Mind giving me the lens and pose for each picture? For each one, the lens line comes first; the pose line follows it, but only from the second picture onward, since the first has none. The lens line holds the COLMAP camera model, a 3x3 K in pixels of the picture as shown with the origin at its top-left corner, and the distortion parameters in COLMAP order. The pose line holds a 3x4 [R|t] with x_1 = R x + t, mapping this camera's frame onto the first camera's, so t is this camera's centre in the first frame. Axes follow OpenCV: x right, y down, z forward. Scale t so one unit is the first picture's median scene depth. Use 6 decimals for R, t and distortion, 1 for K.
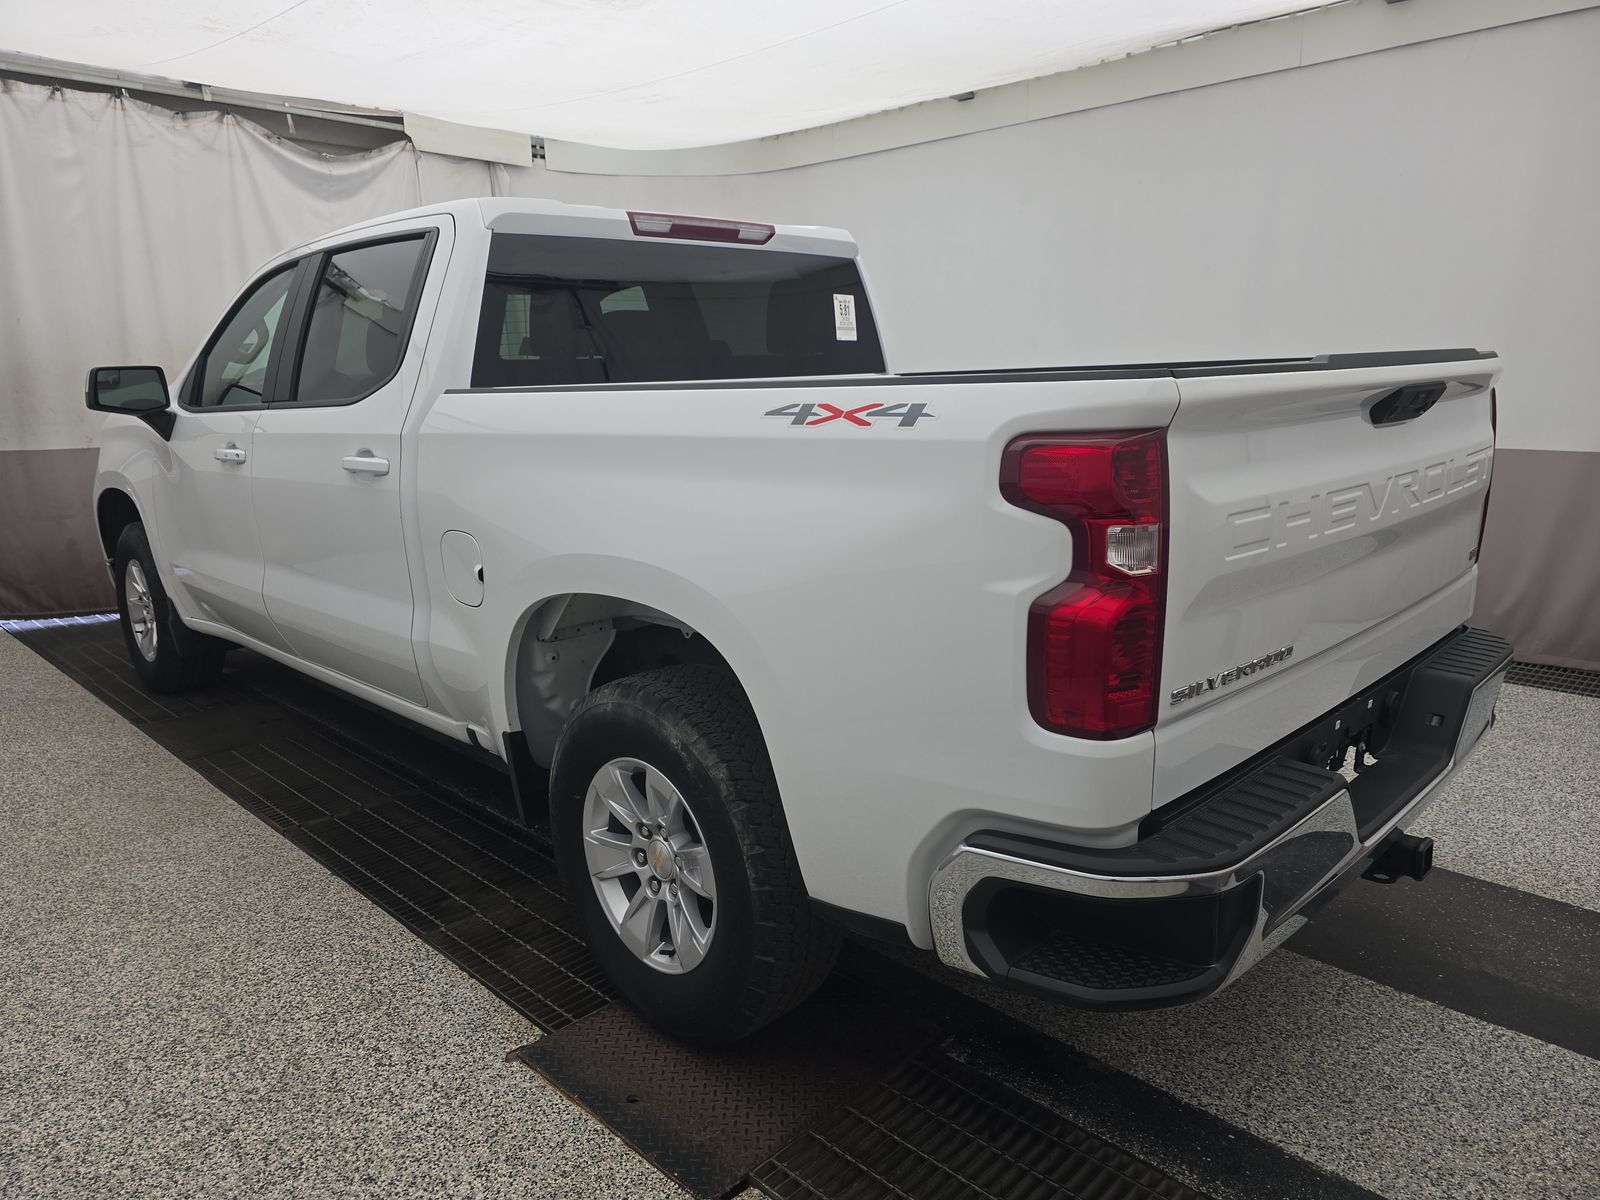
lens RADIAL K [[1079.1, 0, 791.9], [0, 1079.1, 598.2], [0, 0, 1]] dist [0.023755, -0.021455]
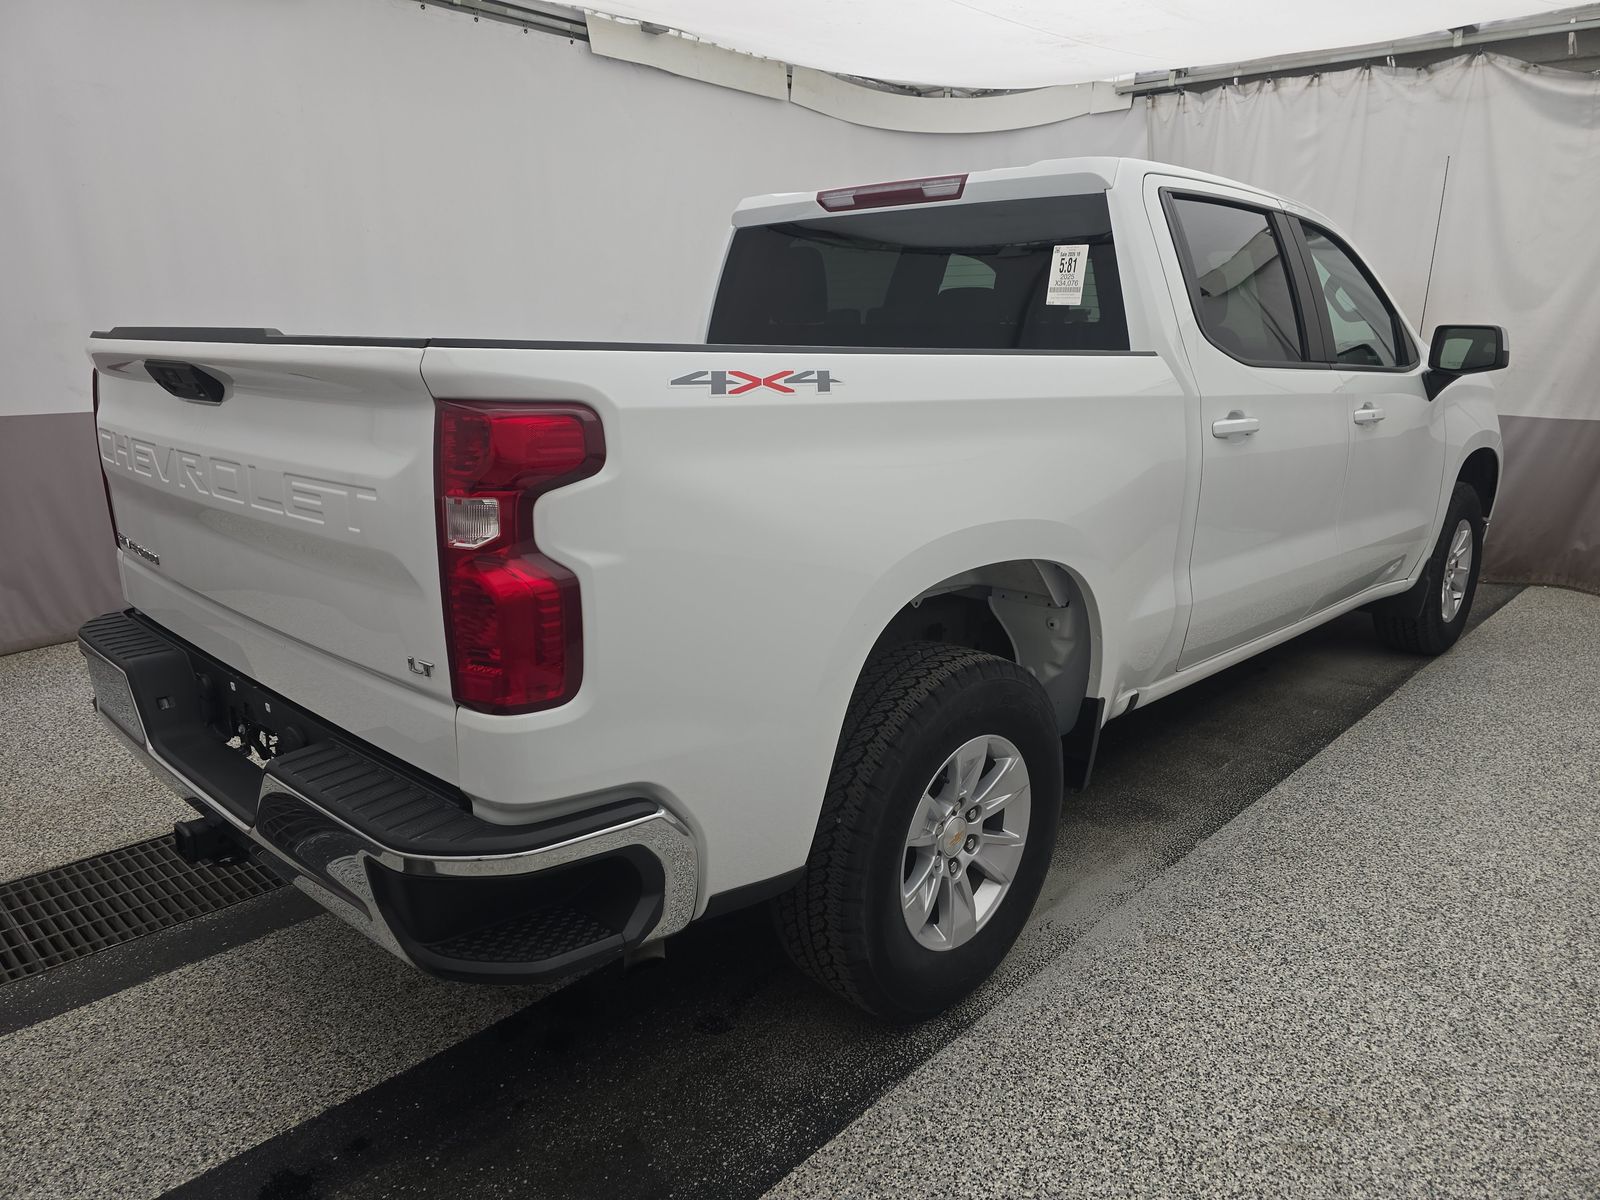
lens RADIAL K [[1079.1, 0, 806.5], [0, 1079.1, 601.9], [0, 0, 1]] dist [0.023755, -0.021455]
pose [[0.031416, 0.261218, -0.964768, 0.874964], [-0.220009, 0.943378, 0.248262, -0.198233], [0.974992, 0.204458, 0.087107, 0.829962]]
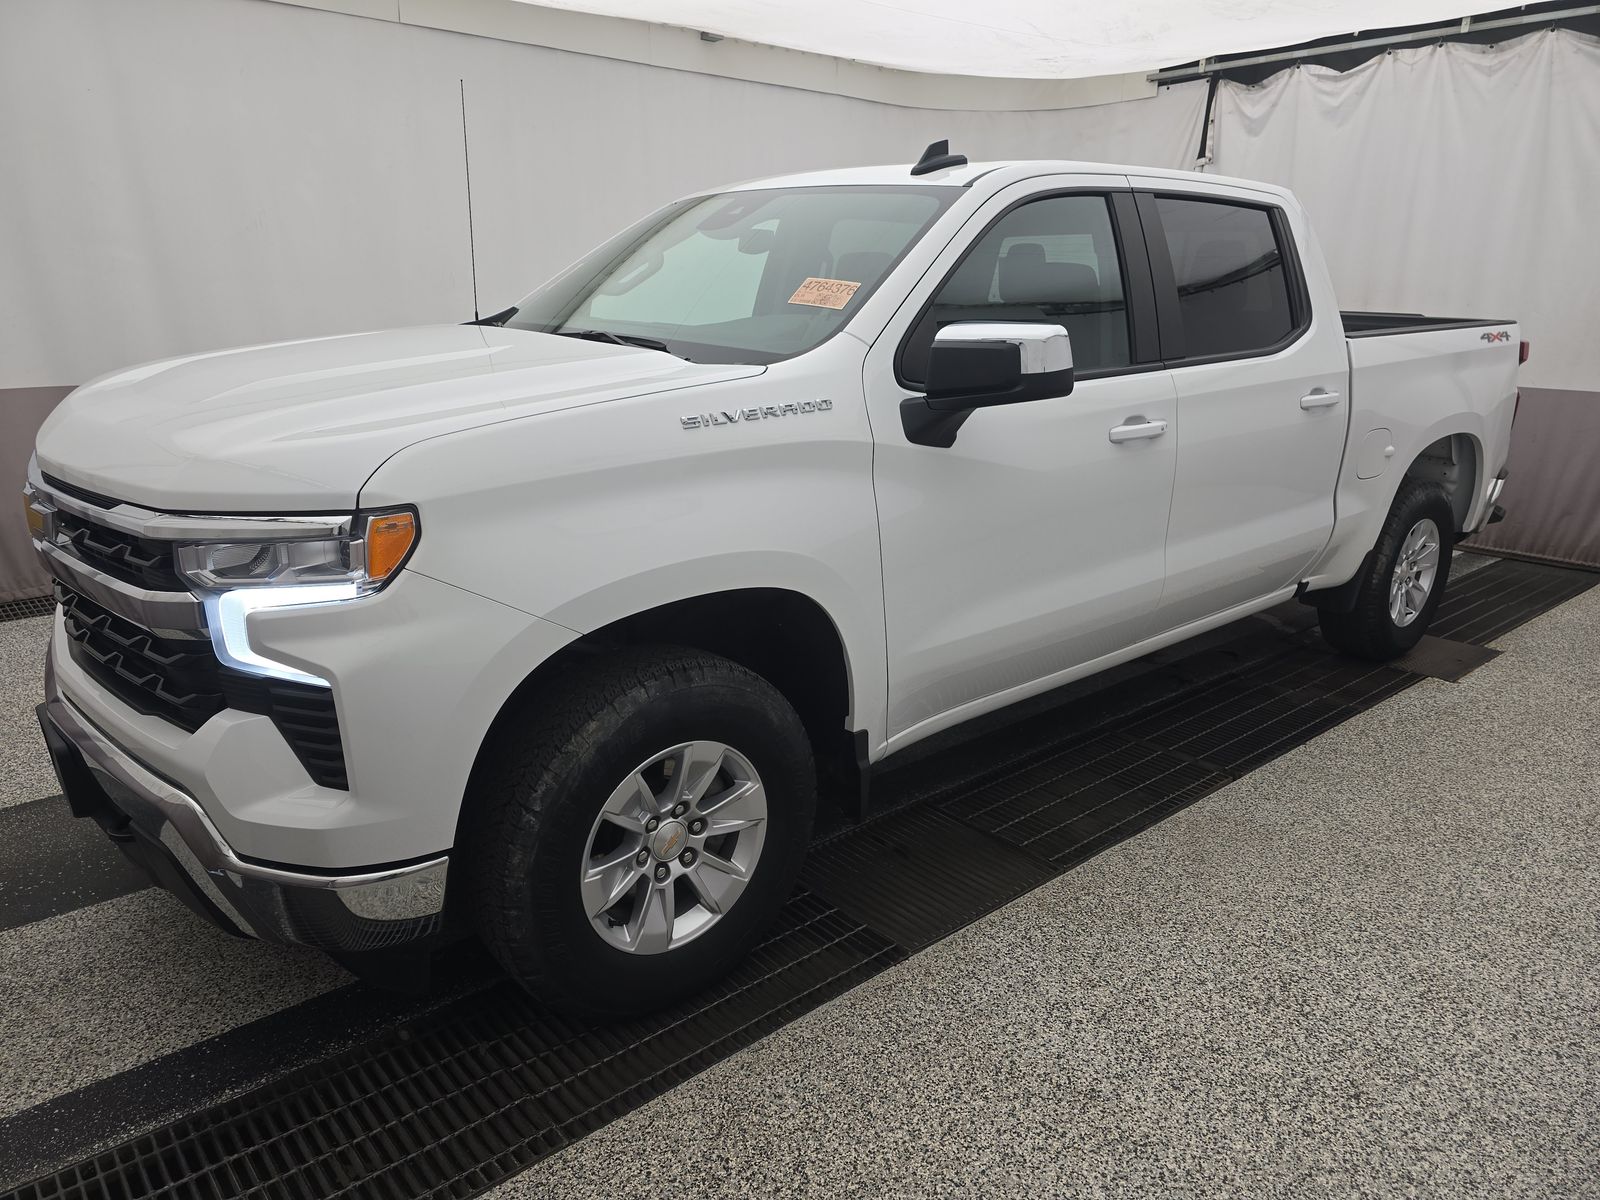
lens RADIAL K [[1079.1, 0, 789.8], [0, 1079.1, 602.7], [0, 0, 1]] dist [0.023755, -0.021455]
pose [[0.078586, -0.258189, 0.962893, -1.566138], [0.190974, 0.951890, 0.239653, -0.290333], [-0.978444, 0.165055, 0.124112, 1.362661]]
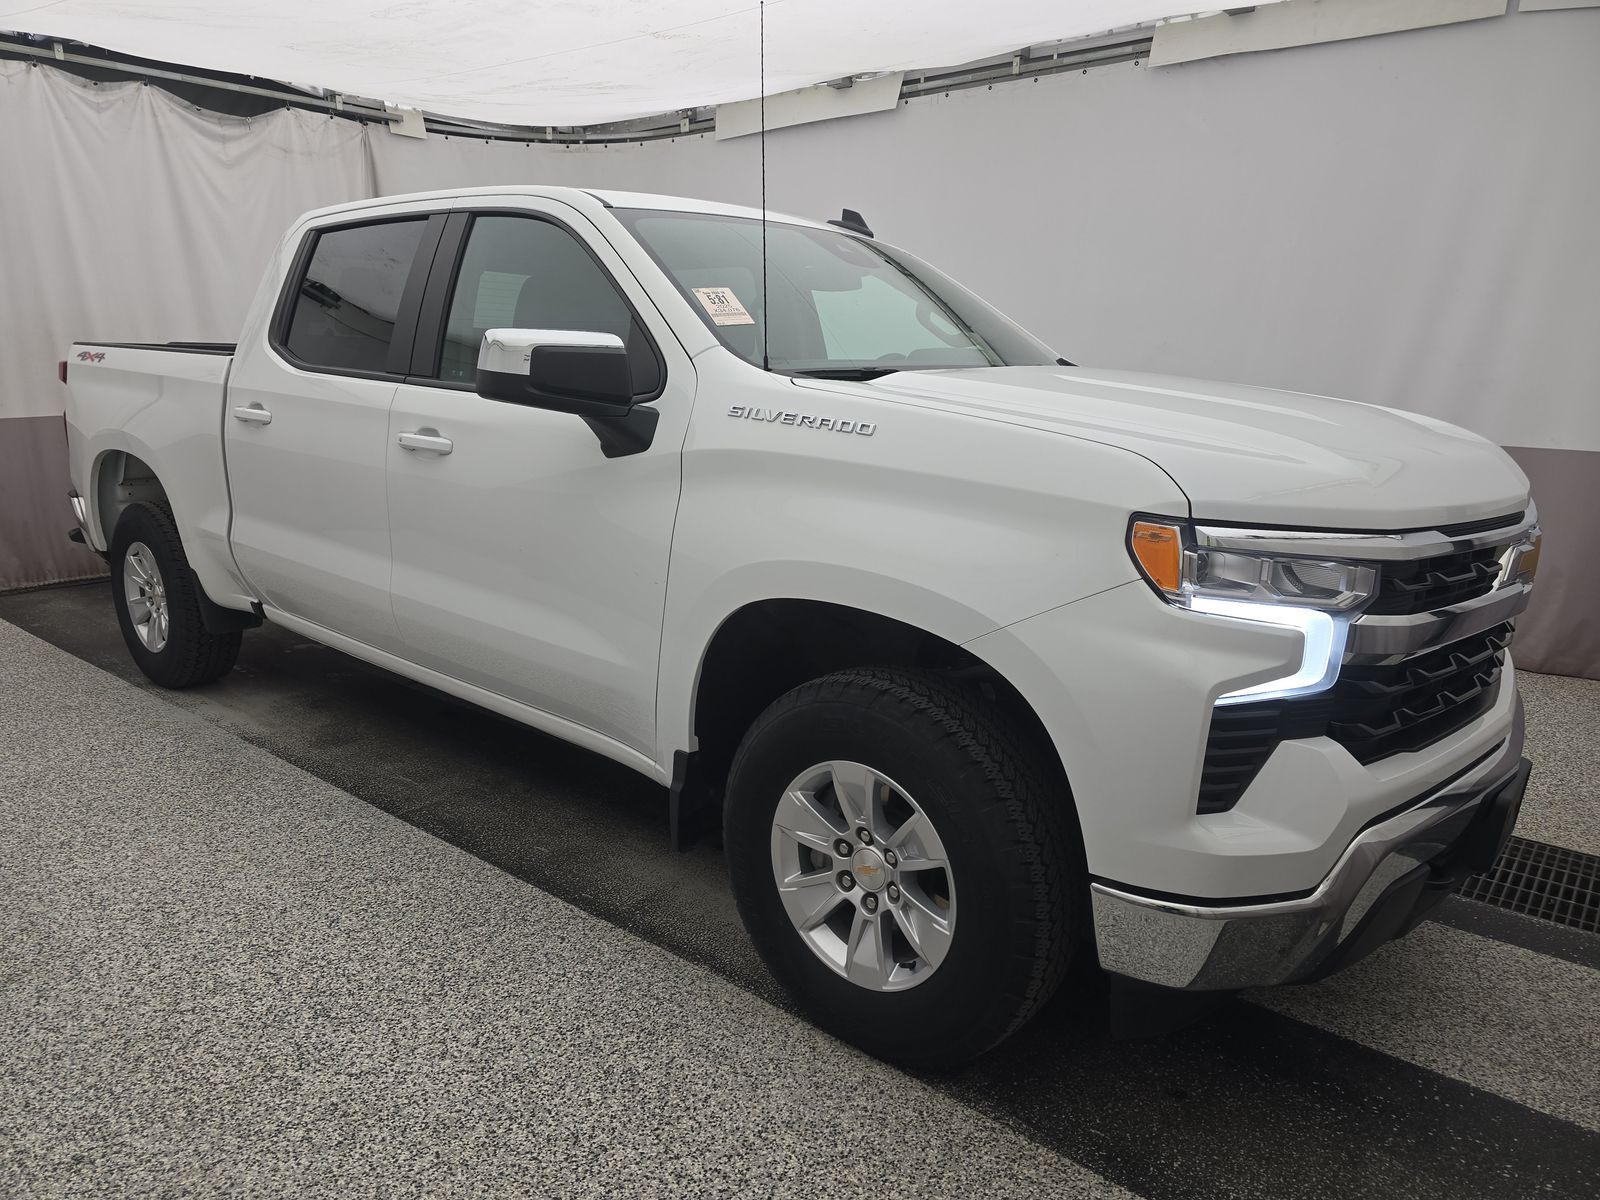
lens RADIAL K [[1079.1, 0, 800.8], [0, 1079.1, 600.2], [0, 0, 1]] dist [0.023755, -0.021455]
pose [[-0.996011, 0.026057, -0.085343, -0.506580], [-0.012240, 0.907477, 0.419924, -0.506053], [0.088389, 0.419294, -0.903538, 2.401127]]
